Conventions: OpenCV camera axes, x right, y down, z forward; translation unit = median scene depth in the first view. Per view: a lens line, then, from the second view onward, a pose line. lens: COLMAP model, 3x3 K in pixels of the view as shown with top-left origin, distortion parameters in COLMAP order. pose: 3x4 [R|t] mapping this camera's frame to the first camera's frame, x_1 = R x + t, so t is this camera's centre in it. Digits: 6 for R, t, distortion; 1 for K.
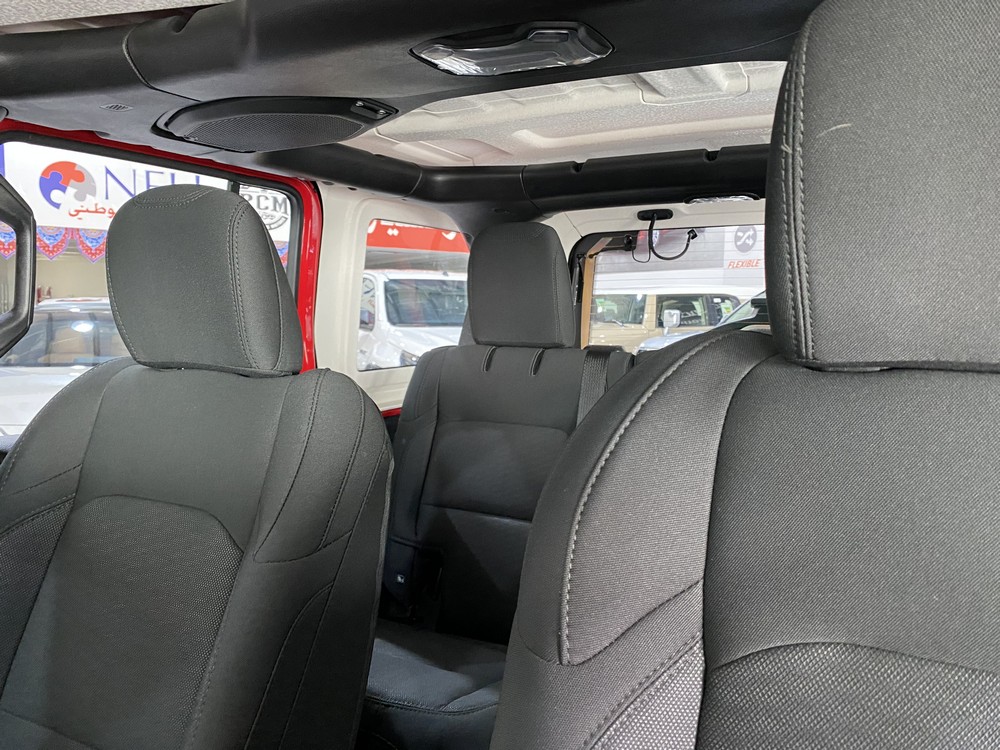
lens RADIAL K [[759.3, 0, 491.0], [0, 759.3, 373.2], [0, 0, 1]] dist [0.026447, -0.035321]
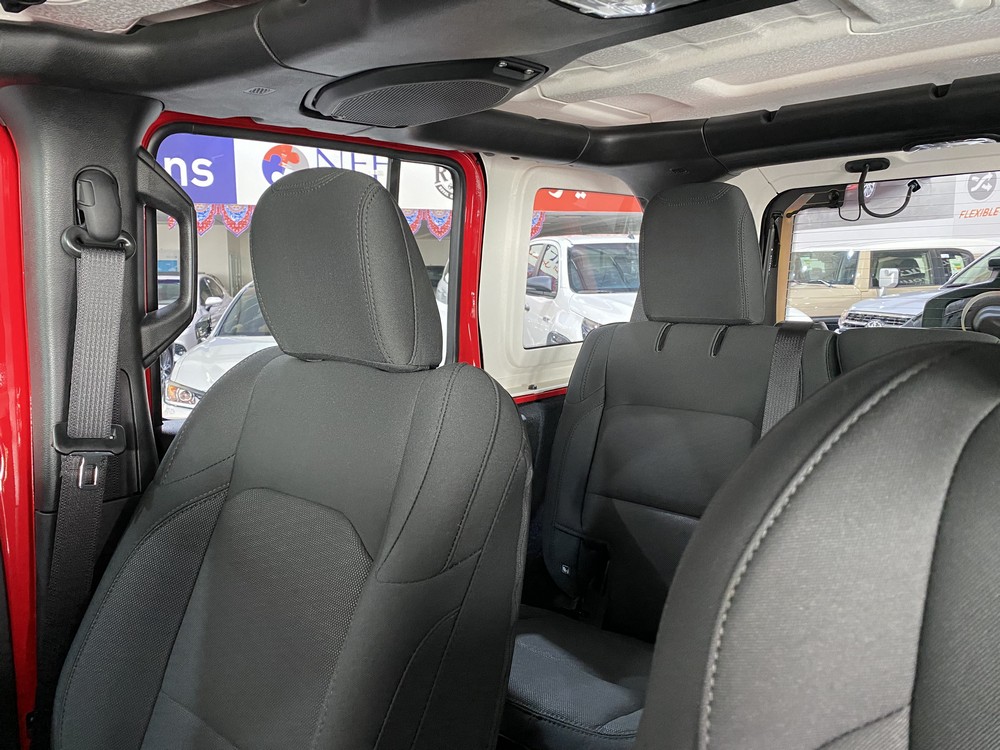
lens RADIAL K [[759.3, 0, 491.8], [0, 759.3, 373.5], [0, 0, 1]] dist [0.026447, -0.035321]
pose [[0.970198, 0.008749, -0.242157, 0.030801], [0.002639, 0.998907, 0.046664, -0.029811], [0.242301, -0.045912, 0.969114, 0.102601]]
